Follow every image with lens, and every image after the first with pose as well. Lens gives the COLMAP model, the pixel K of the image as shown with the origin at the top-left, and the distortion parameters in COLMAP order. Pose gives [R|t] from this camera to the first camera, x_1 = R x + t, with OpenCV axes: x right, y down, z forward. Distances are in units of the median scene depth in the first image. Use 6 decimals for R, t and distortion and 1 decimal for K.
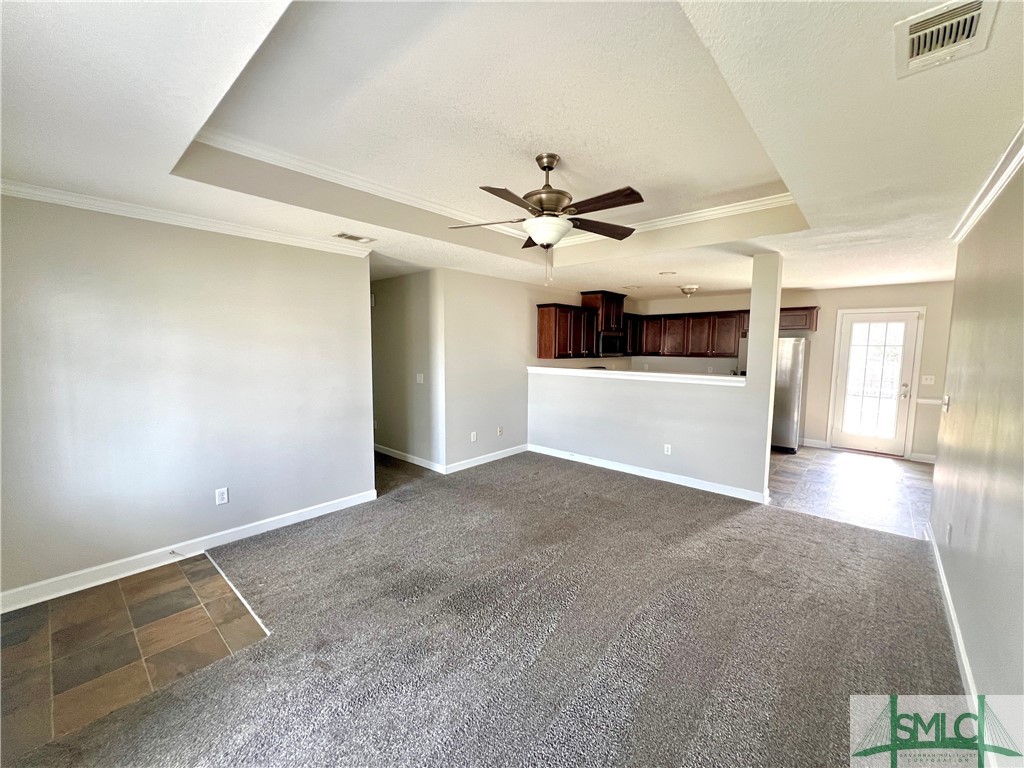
lens RADIAL K [[410.7, 0, 500.9], [0, 410.7, 385.7], [0, 0, 1]] dist [-0.002423, 0.001178]
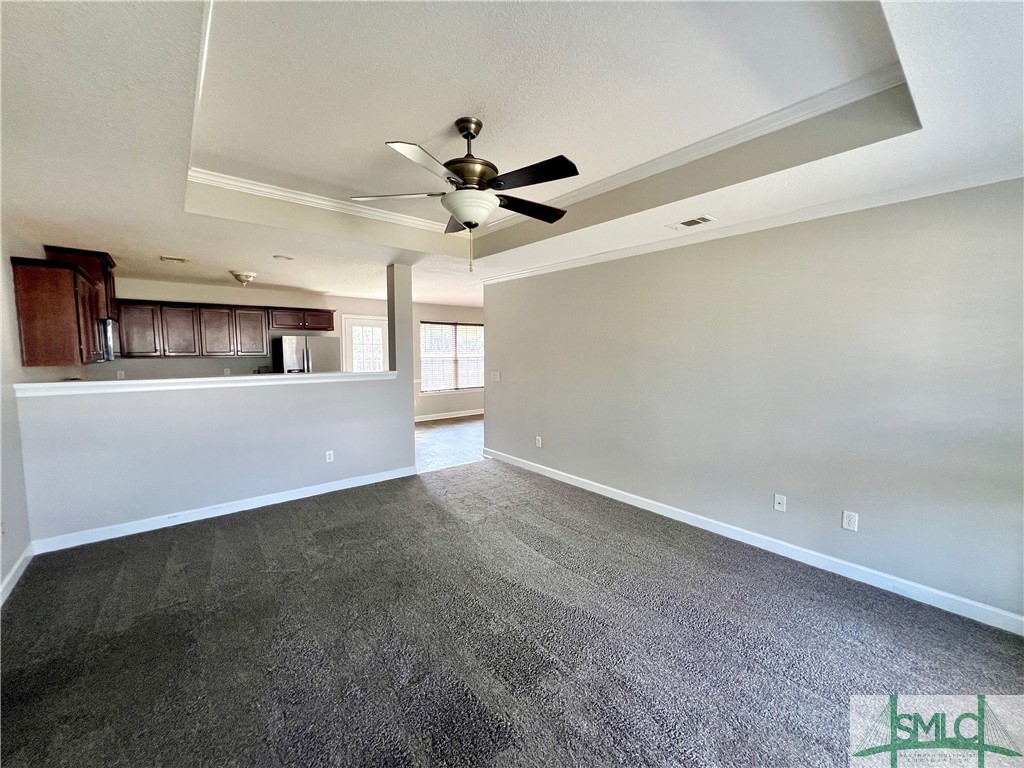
lens RADIAL K [[410.7, 0, 516.9], [0, 410.7, 386.3], [0, 0, 1]] dist [-0.002423, 0.001178]
pose [[0.127916, -0.098337, 0.986898, -0.335080], [0.095551, 0.991665, 0.086427, -0.030128], [-0.987171, 0.083243, 0.136246, 0.354593]]
